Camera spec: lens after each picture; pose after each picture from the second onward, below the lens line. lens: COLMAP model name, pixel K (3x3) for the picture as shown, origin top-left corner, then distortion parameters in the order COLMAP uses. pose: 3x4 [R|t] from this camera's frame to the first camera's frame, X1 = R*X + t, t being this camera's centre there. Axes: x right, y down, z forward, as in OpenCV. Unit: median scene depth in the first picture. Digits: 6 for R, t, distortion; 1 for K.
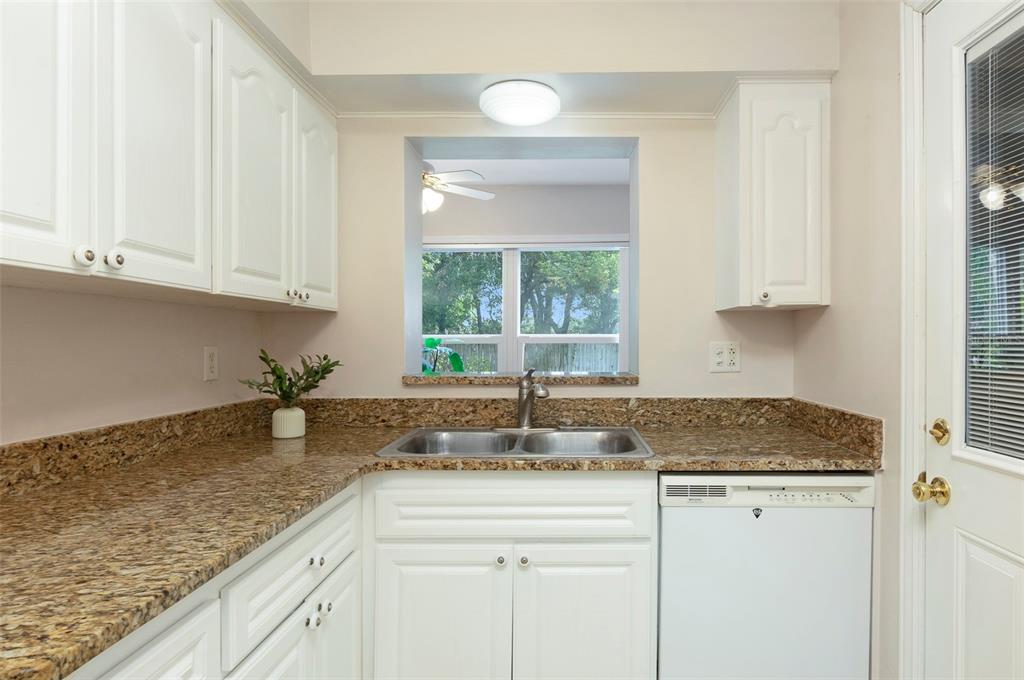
lens RADIAL K [[587.9, 0, 576.2], [0, 587.9, 354.9], [0, 0, 1]] dist [-0.002405, -0.001345]
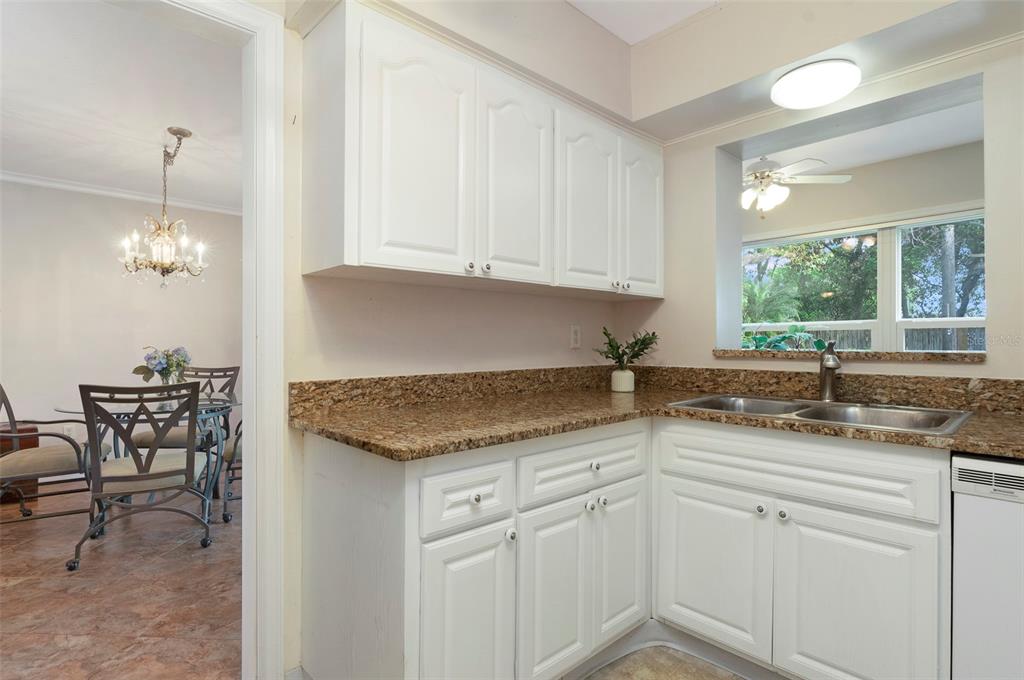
lens RADIAL K [[528.2, 0, 516.3], [0, 528.2, 340.5], [0, 0, 1]] dist [0.000906, 0.000268]
pose [[0.681360, -0.004325, -0.731936, 0.280186], [-0.011503, 0.999796, -0.016616, 0.053370], [0.731858, 0.019741, 0.681171, -0.014635]]
